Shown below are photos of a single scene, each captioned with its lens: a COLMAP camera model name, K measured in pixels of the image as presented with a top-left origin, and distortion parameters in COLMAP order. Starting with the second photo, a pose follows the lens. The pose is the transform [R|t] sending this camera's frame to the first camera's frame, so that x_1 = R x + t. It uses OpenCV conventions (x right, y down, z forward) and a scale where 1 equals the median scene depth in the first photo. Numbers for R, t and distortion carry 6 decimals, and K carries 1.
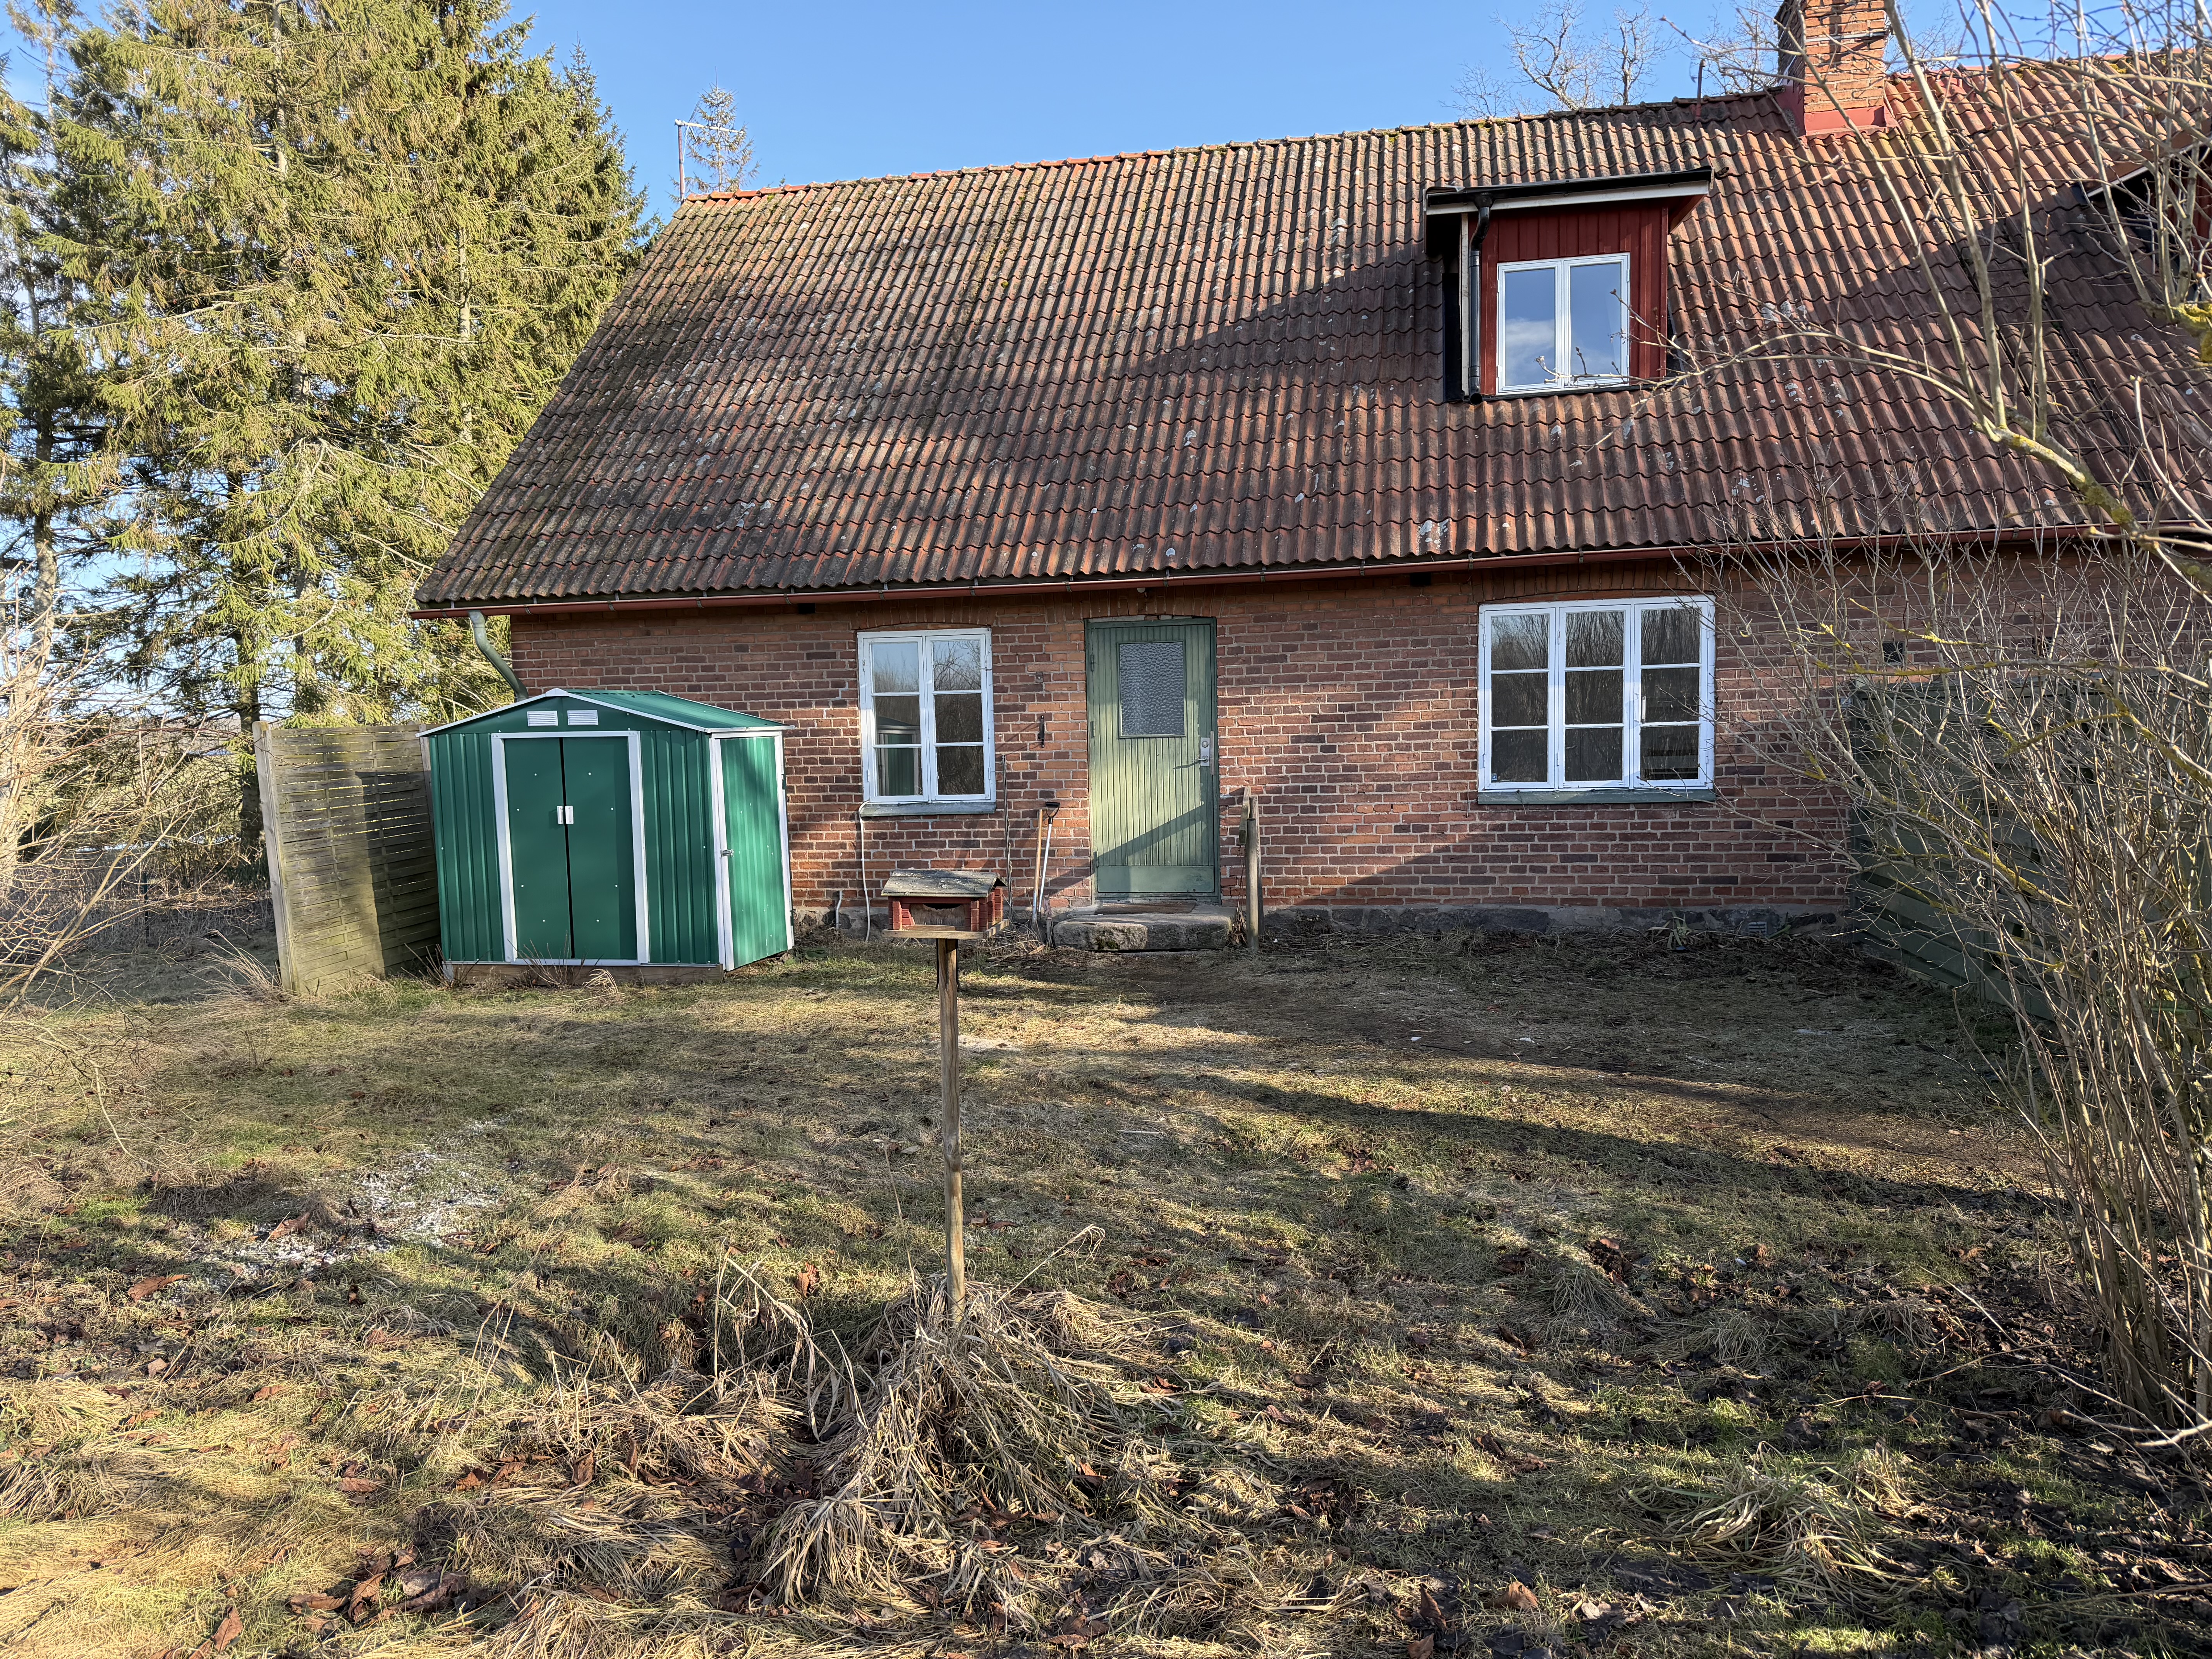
lens RADIAL K [[1561.2, 0, 1102.0], [0, 1561.2, 871.7], [0, 0, 1]] dist [0.039746, -0.035985]
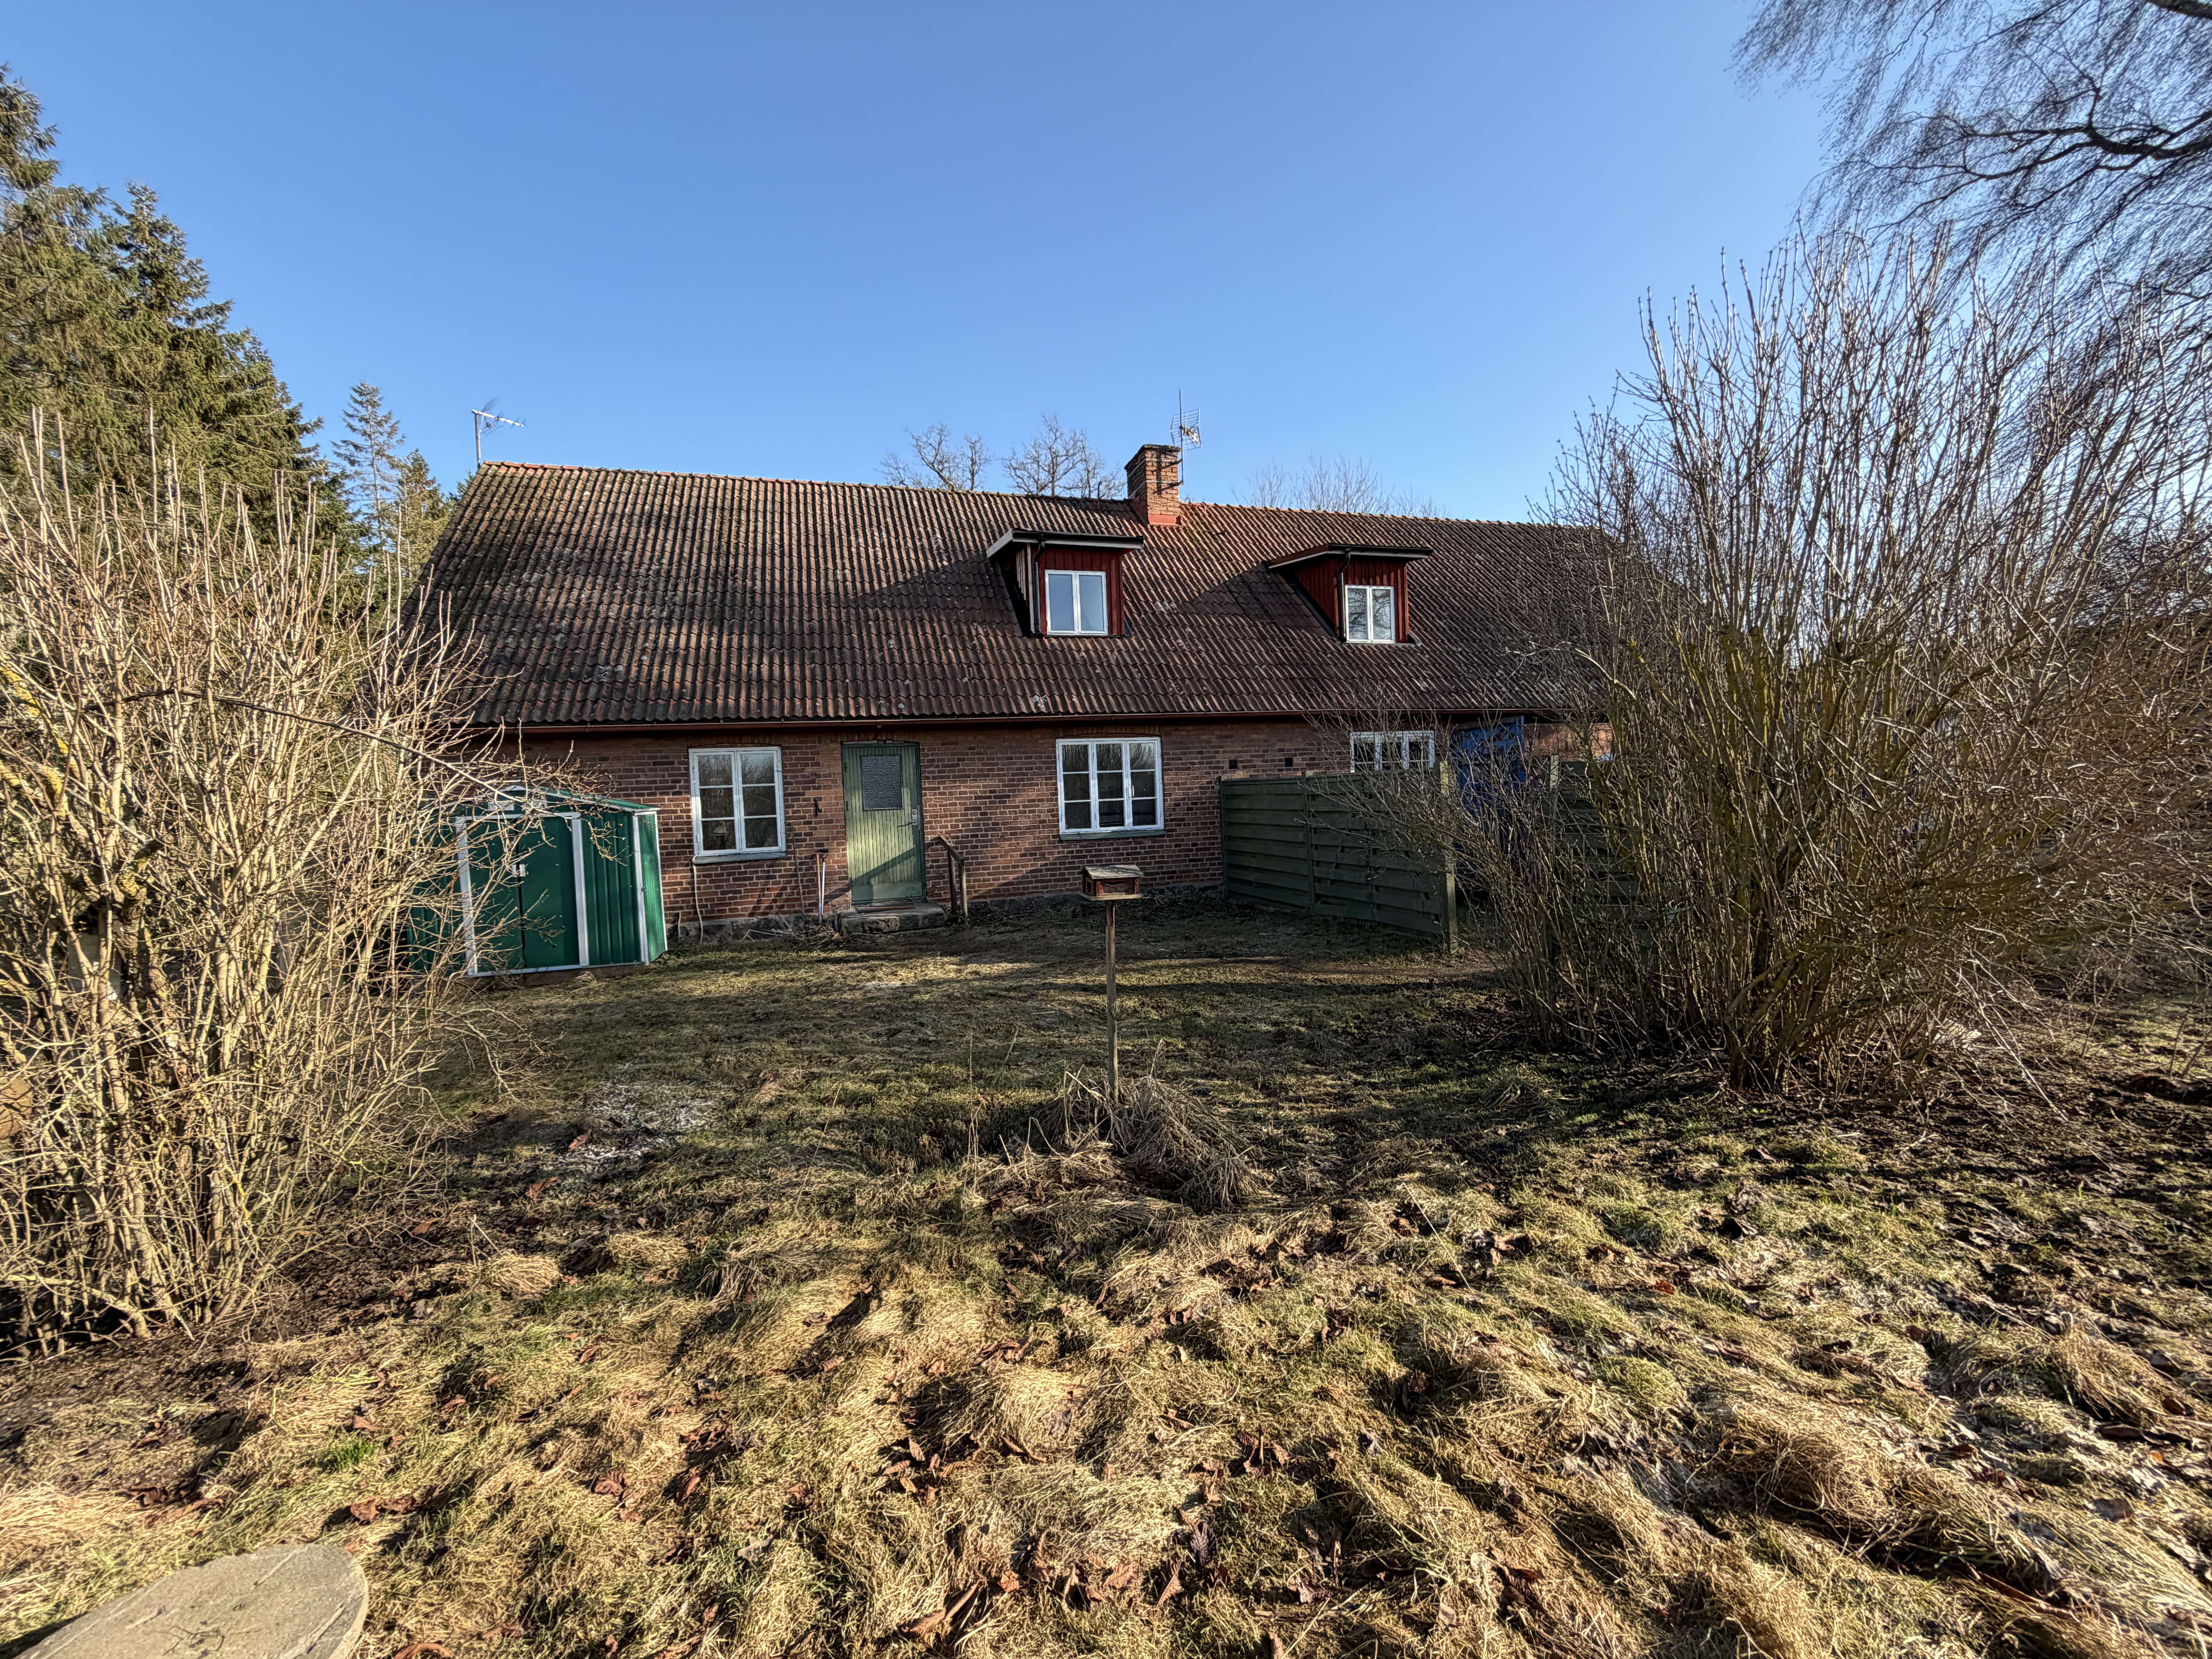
lens RADIAL K [[883.5, 0, 1114.9], [0, 883.5, 832.1], [0, 0, 1]] dist [-0.000018, -0.000061]
pose [[0.876234, -0.032958, 0.480757, -0.230005], [0.064237, 0.996743, -0.048749, 0.004363], [-0.477585, 0.073598, 0.875498, 0.004097]]
